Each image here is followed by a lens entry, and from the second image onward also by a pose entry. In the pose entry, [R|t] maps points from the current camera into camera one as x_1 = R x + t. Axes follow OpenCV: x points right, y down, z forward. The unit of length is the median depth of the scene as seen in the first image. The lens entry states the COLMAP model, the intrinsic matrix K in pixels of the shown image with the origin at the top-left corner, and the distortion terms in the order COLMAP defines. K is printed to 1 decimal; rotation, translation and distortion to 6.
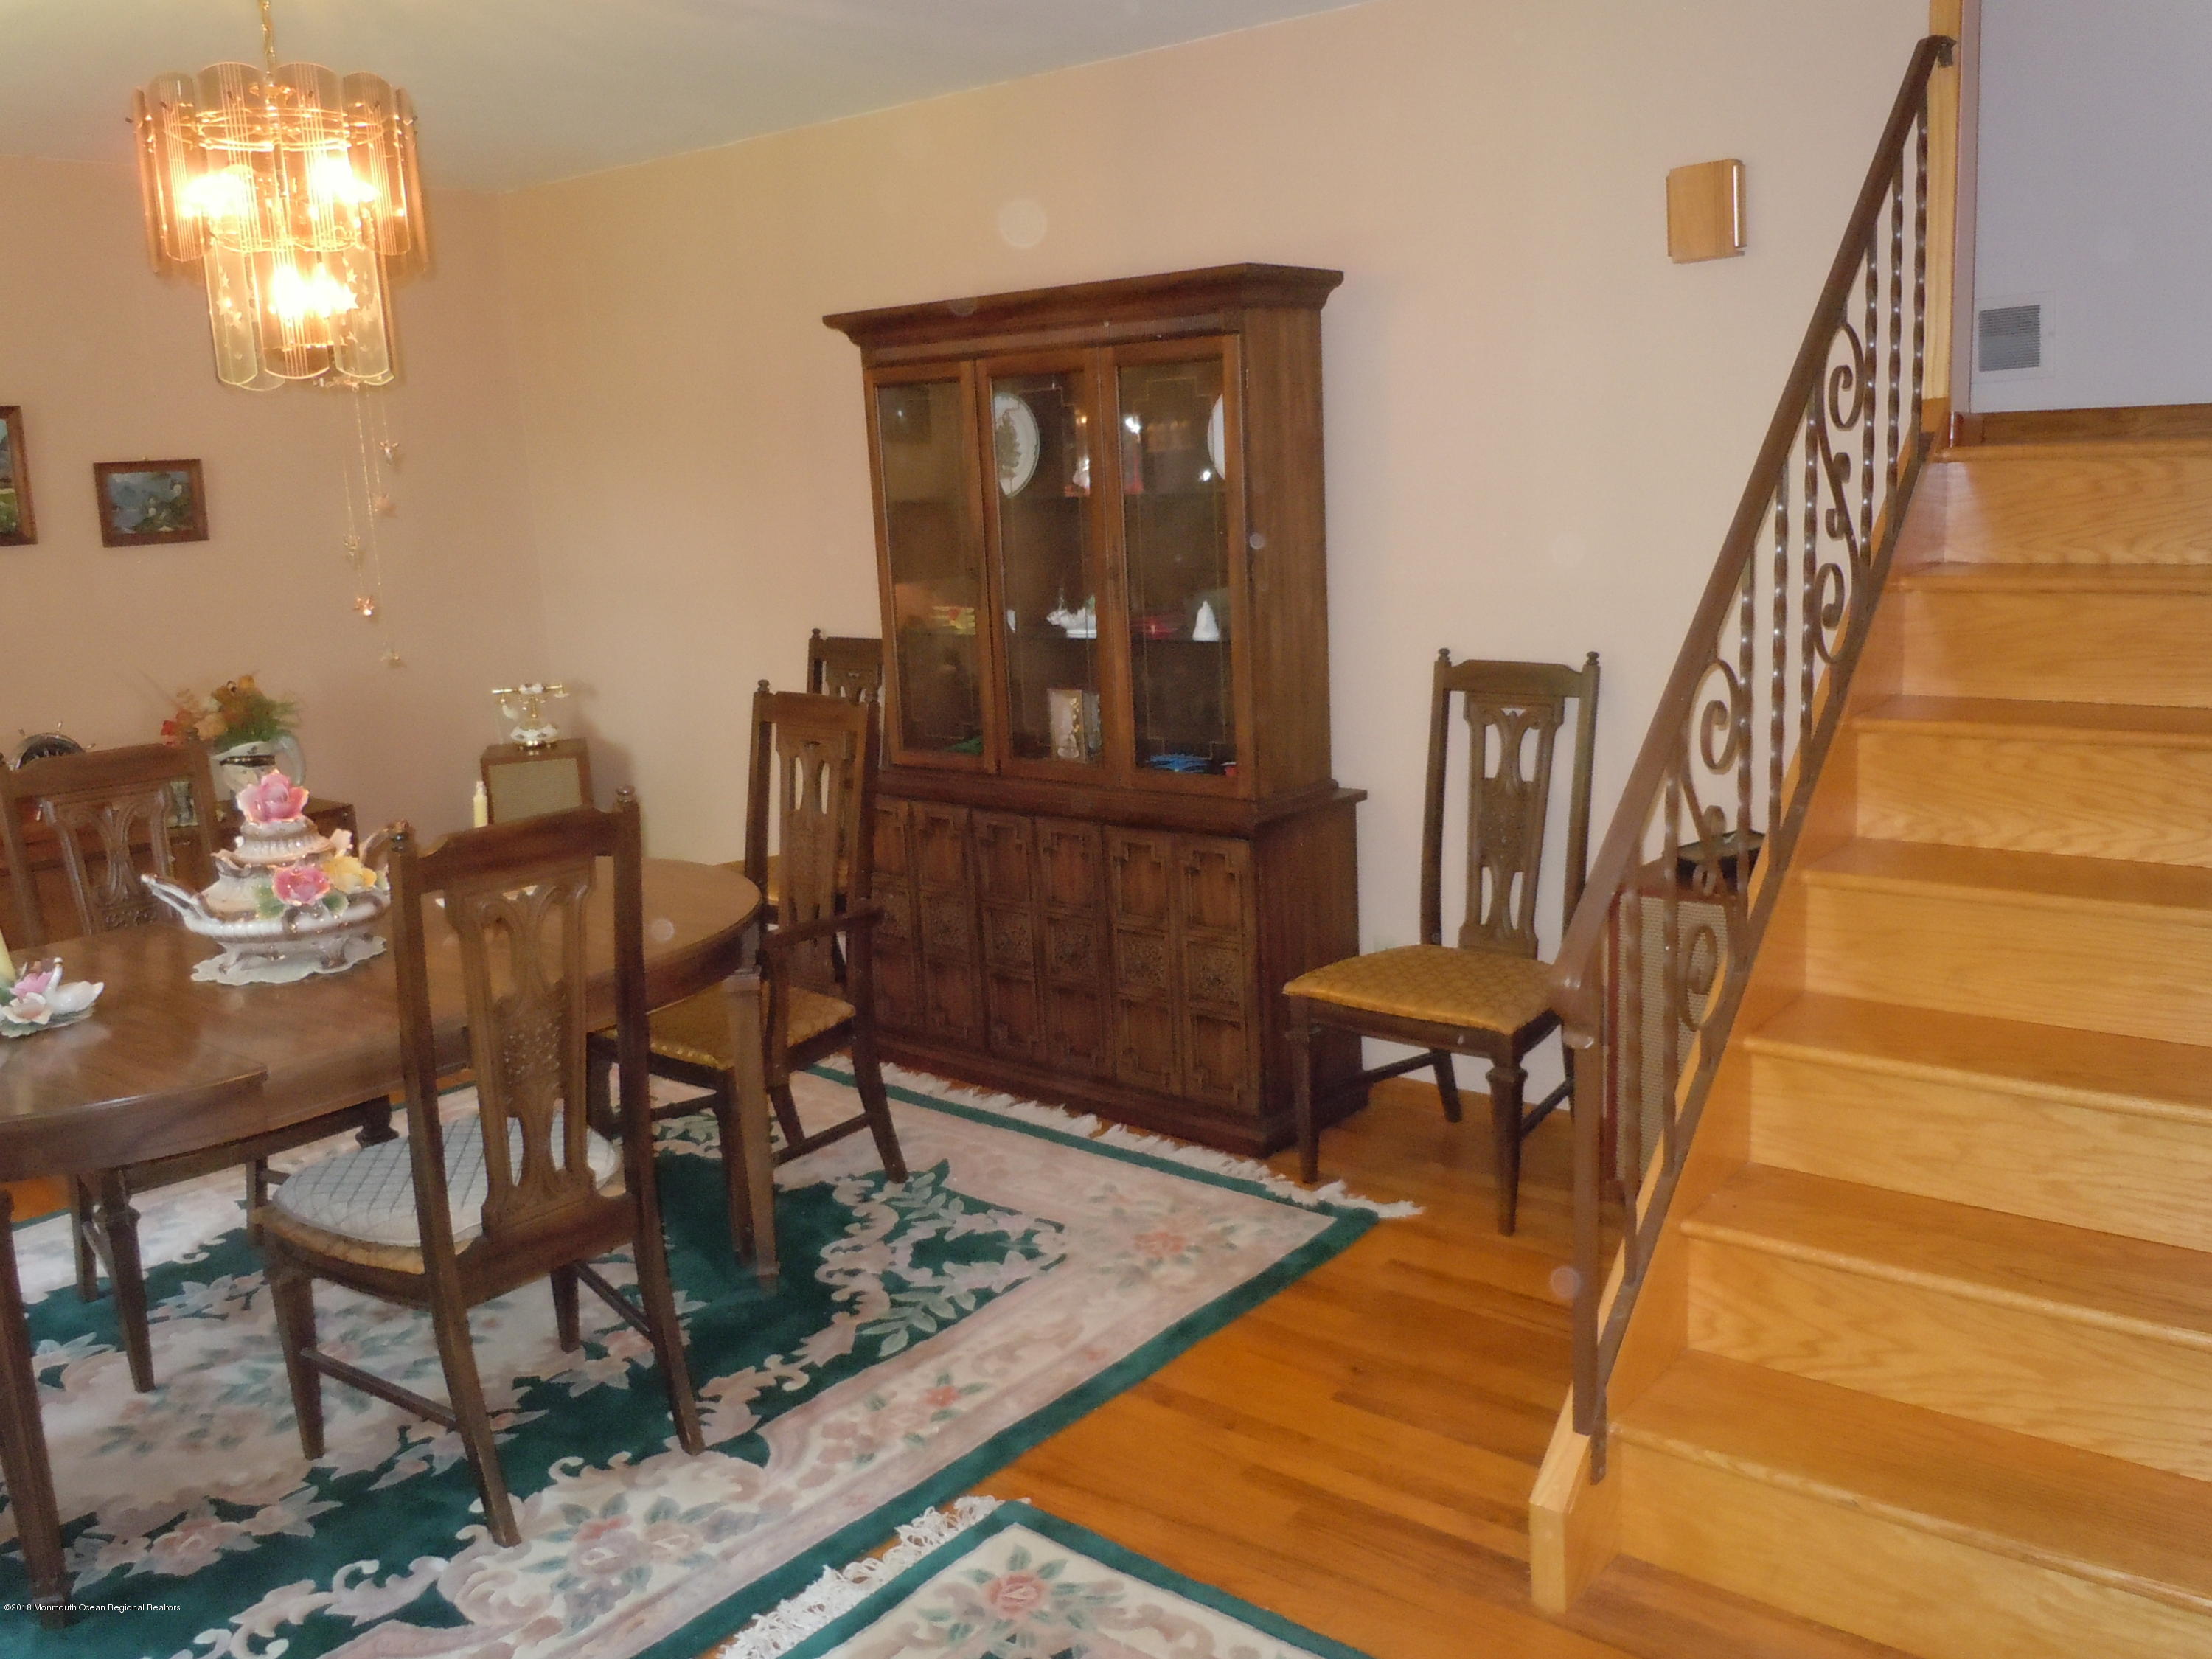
lens RADIAL K [[1843.5, 0, 1117.5], [0, 1843.5, 832.6], [0, 0, 1]] dist [0.019066, -0.066652]
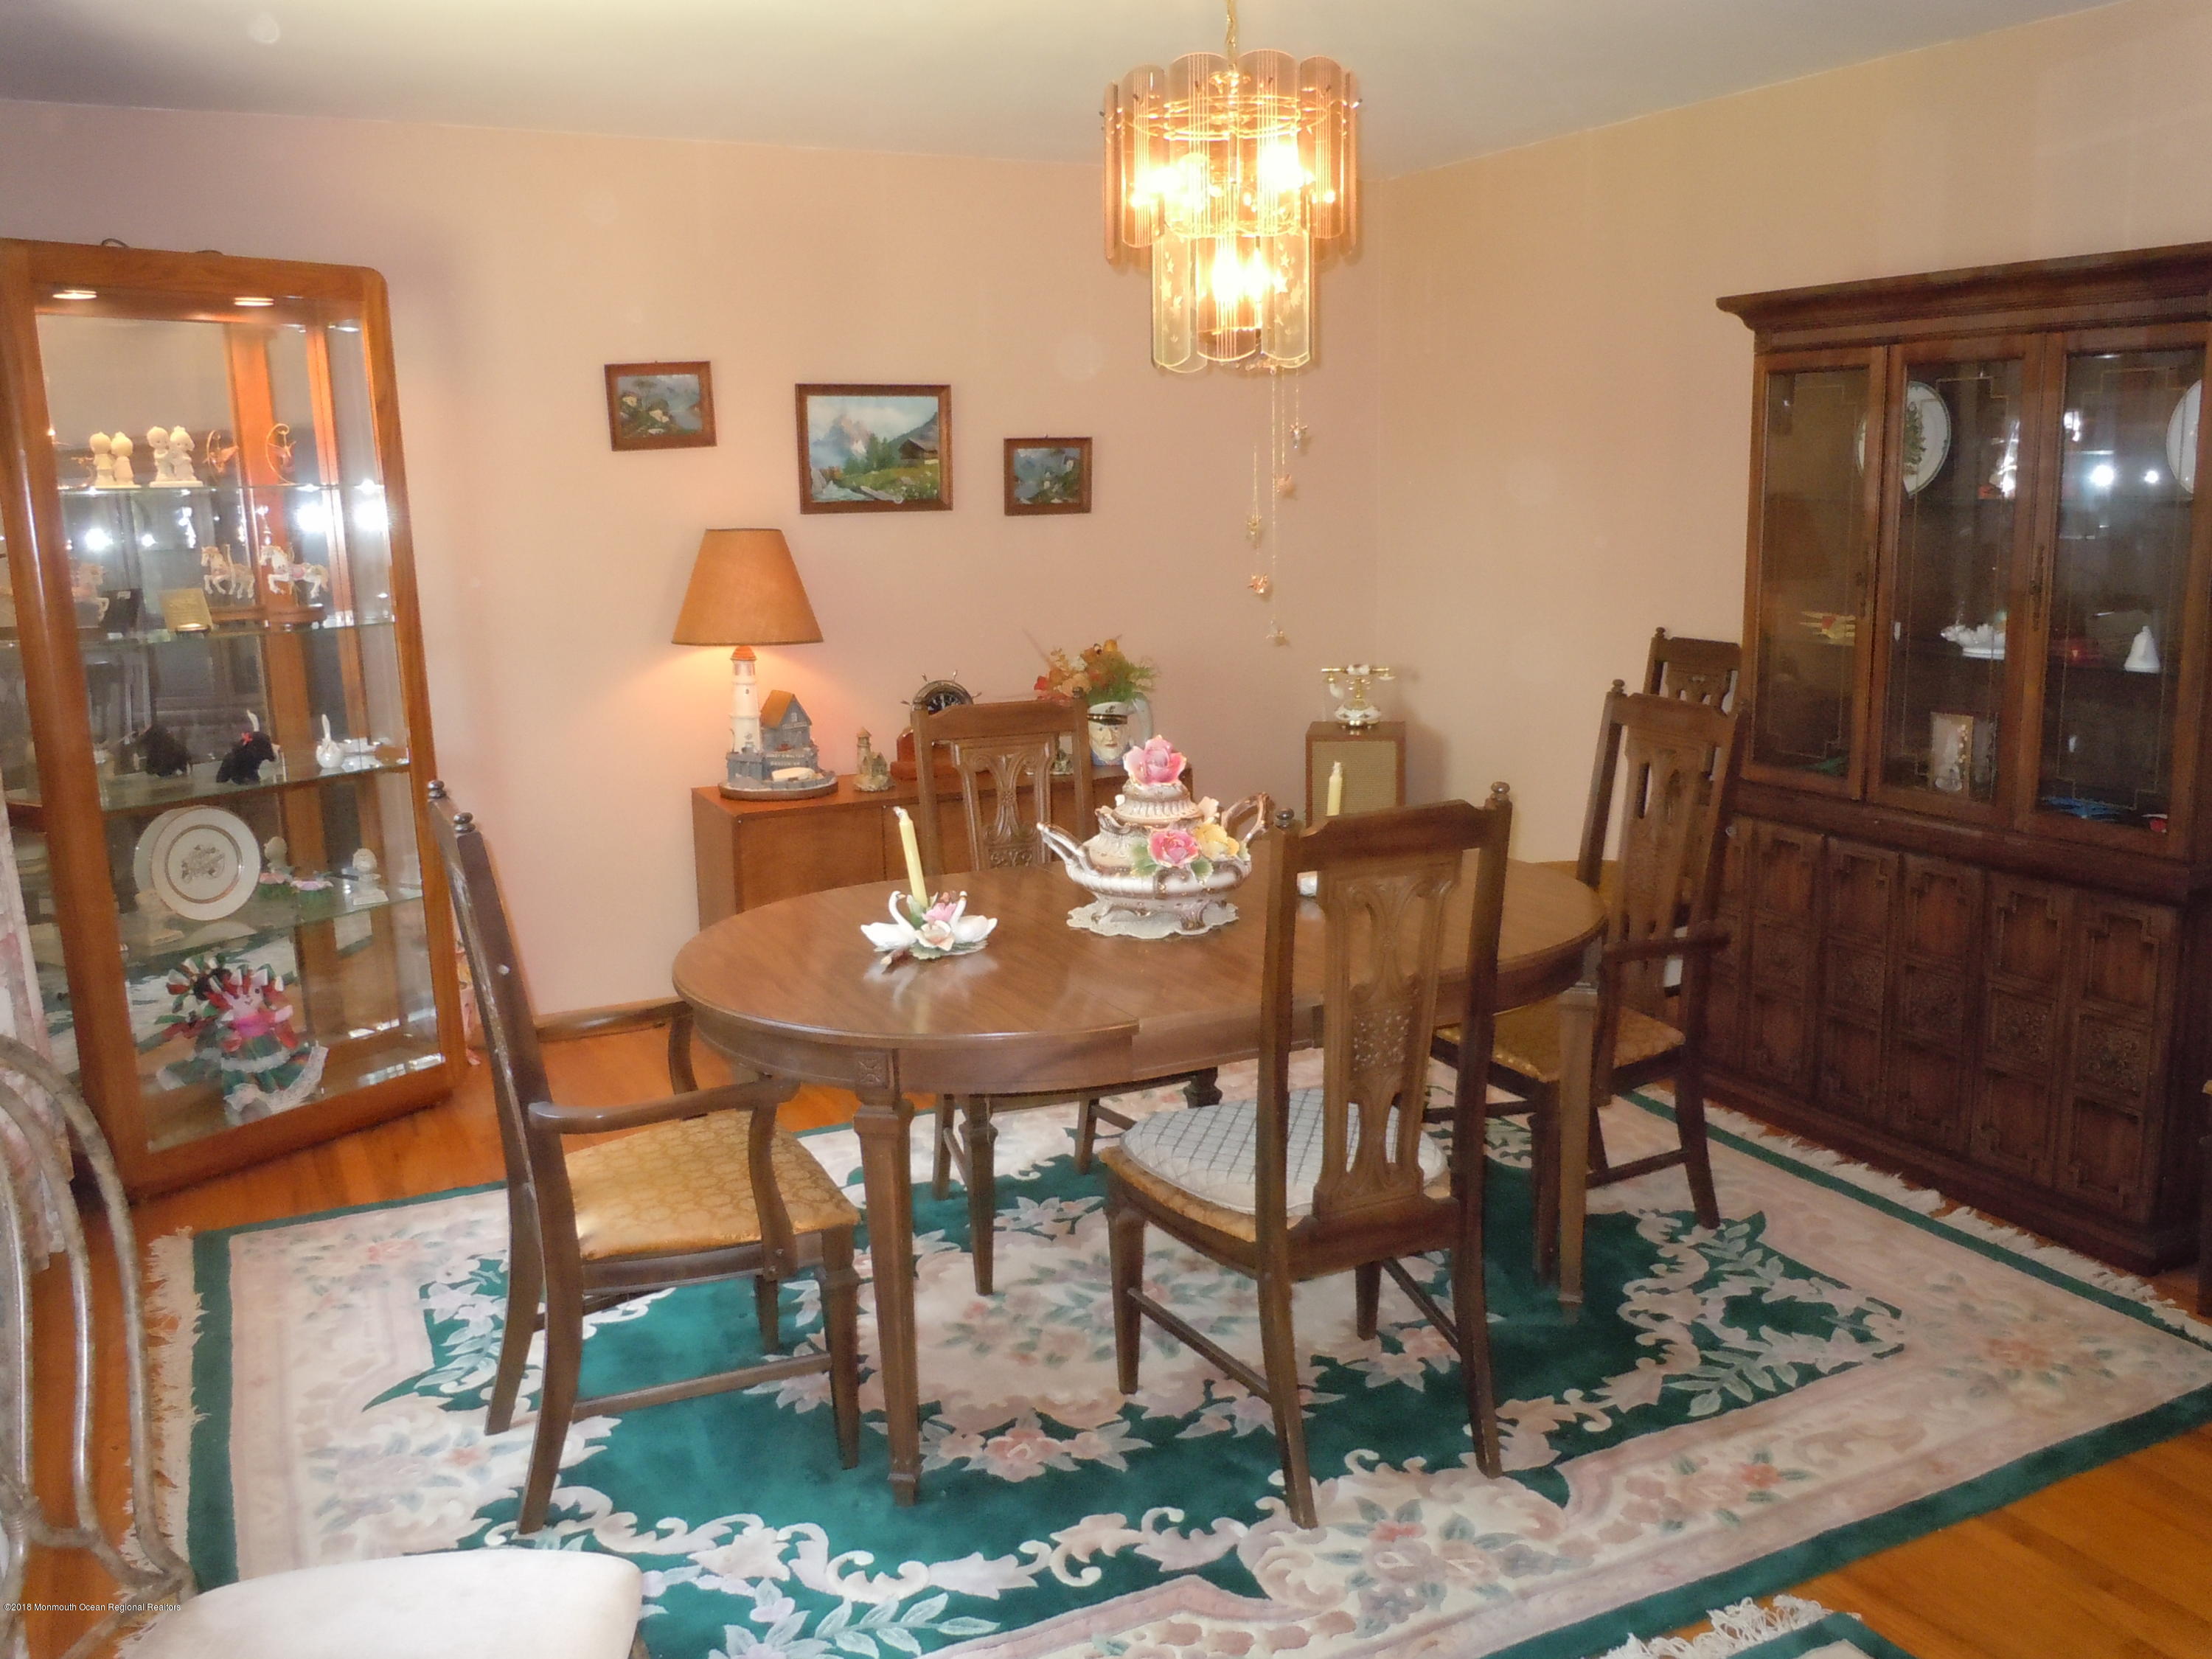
lens RADIAL K [[1843.5, 0, 1120.7], [0, 1843.5, 831.3], [0, 0, 1]] dist [0.019066, -0.066652]
pose [[0.914500, 0.103196, -0.391203, -0.061804], [-0.101248, 0.994530, 0.025666, -0.004490], [0.391711, 0.016137, 0.919947, 0.028299]]
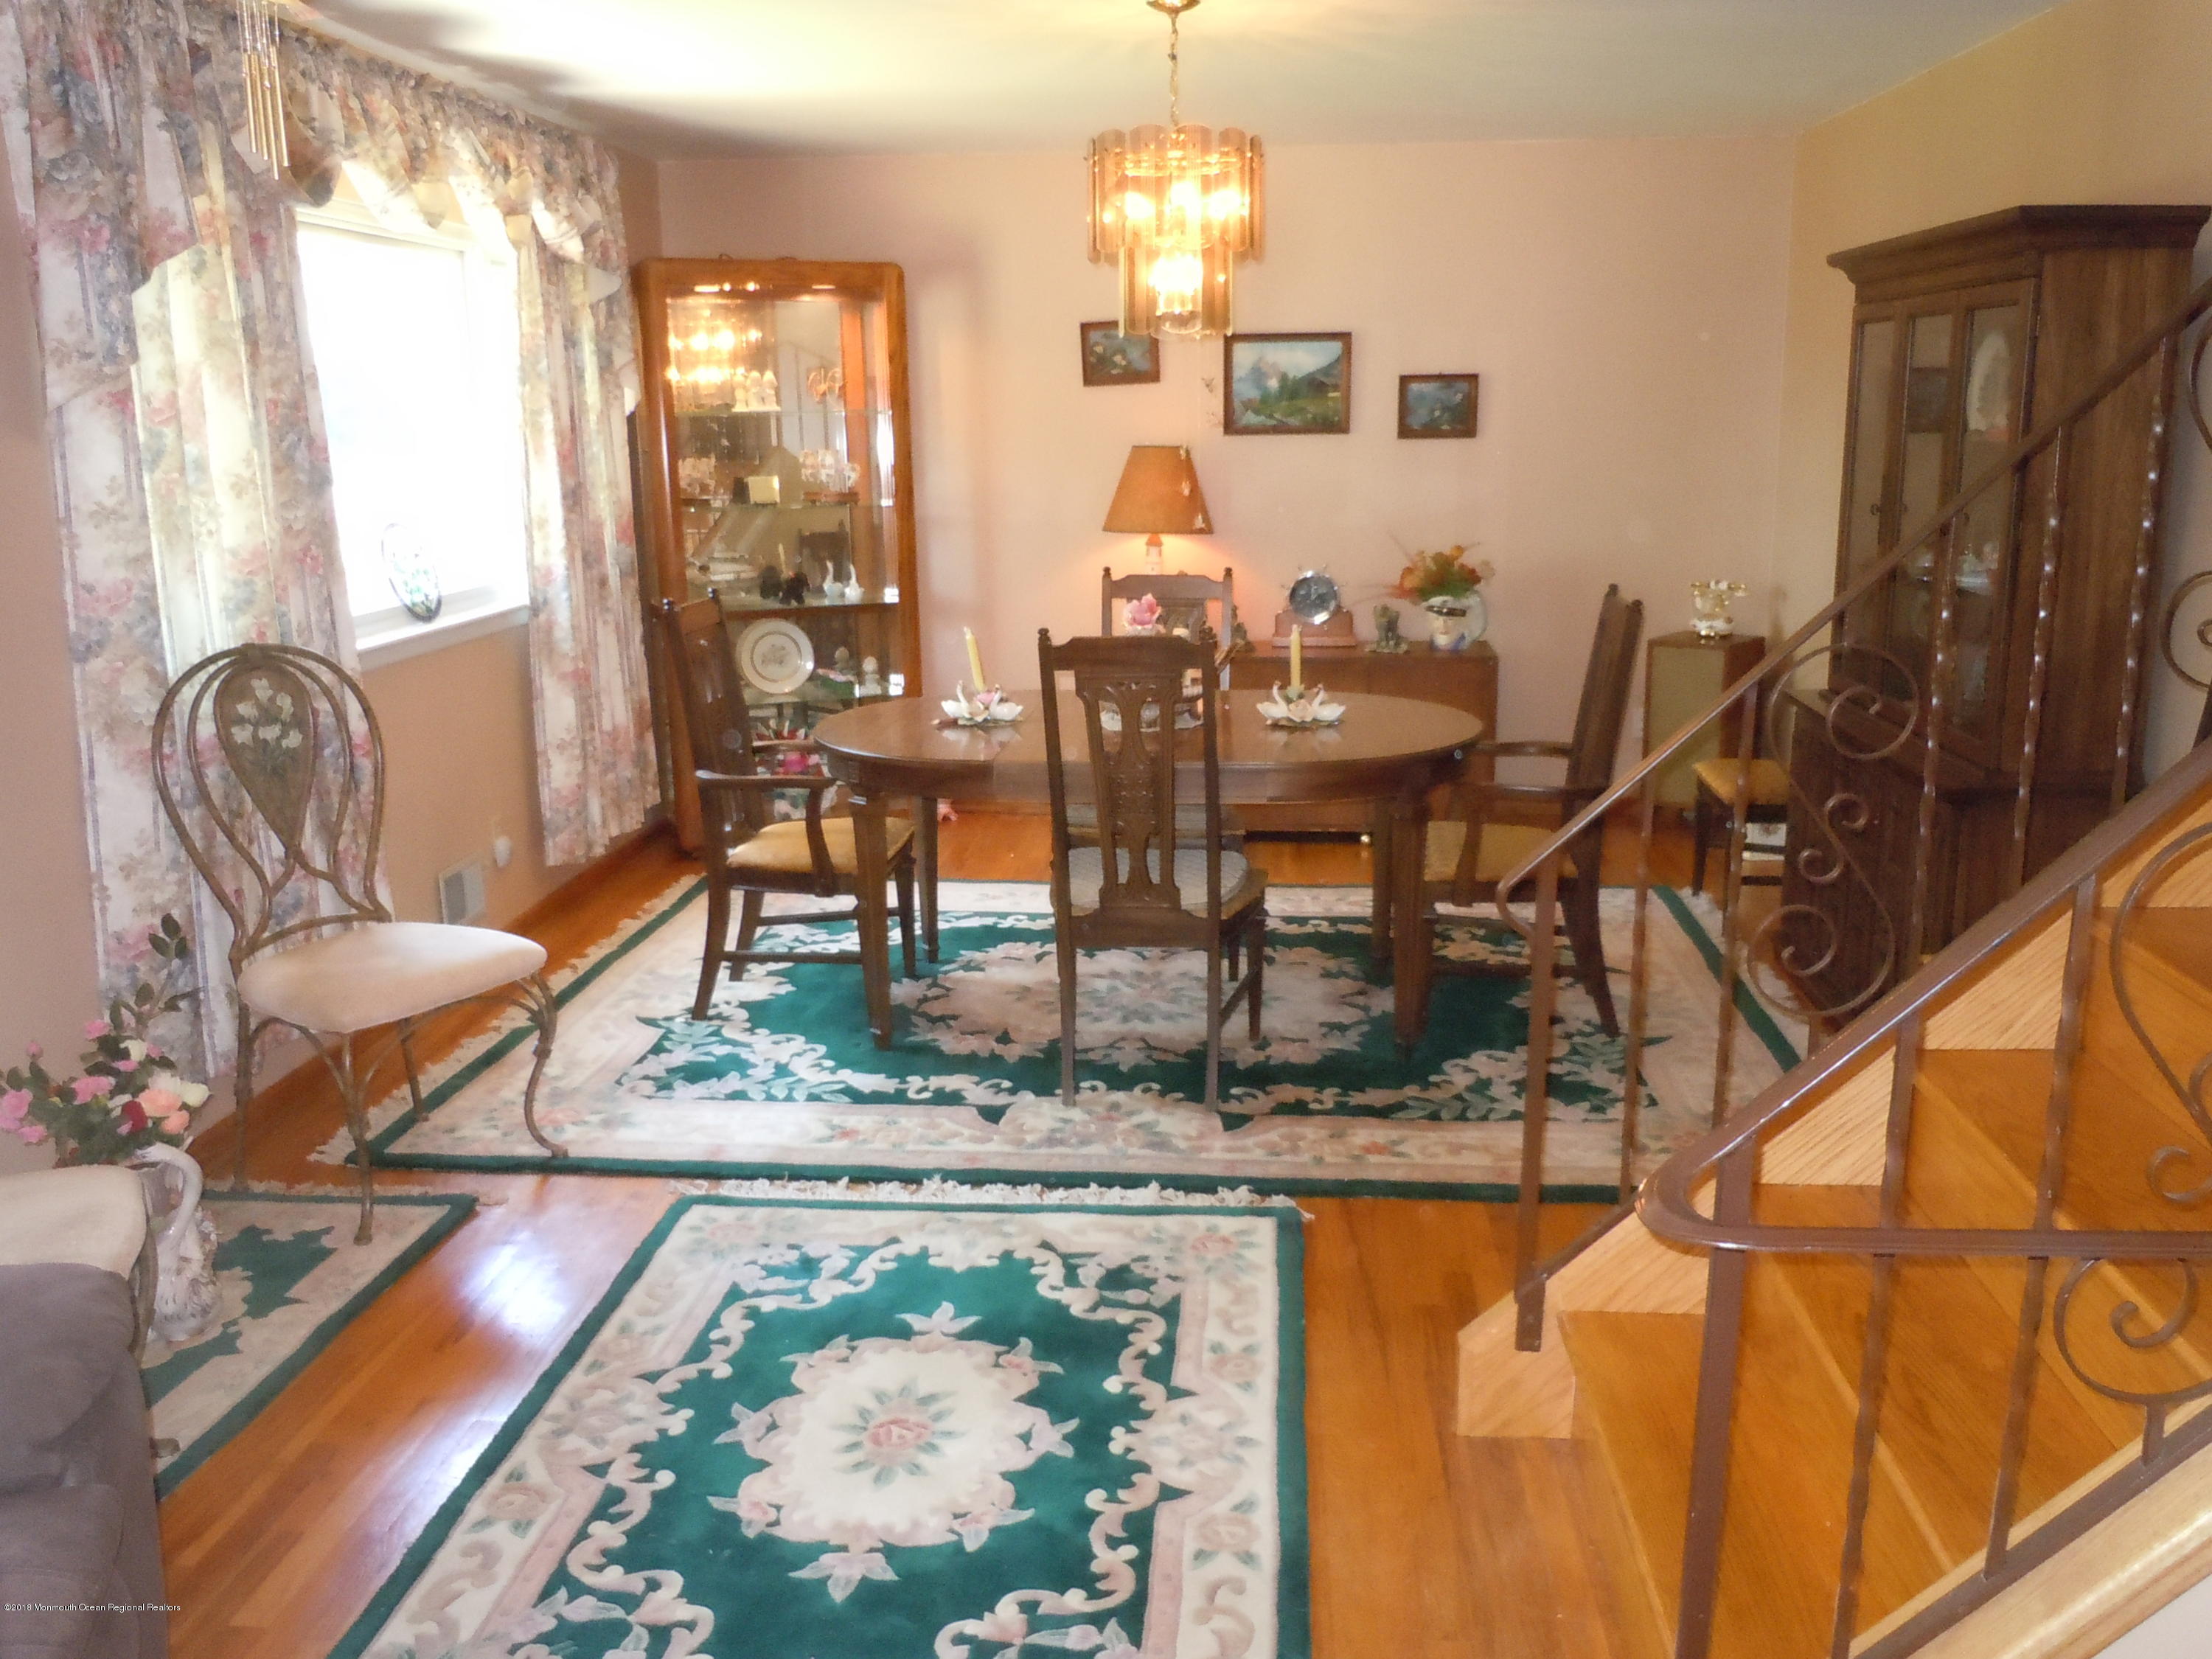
lens RADIAL K [[1843.5, 0, 1107.0], [0, 1843.5, 826.1], [0, 0, 1]] dist [0.019066, -0.066652]
pose [[0.564416, 0.219180, -0.795861, 0.779866], [-0.175663, 0.973915, 0.143638, -0.061358], [0.806583, 0.058732, 0.588195, 0.096005]]
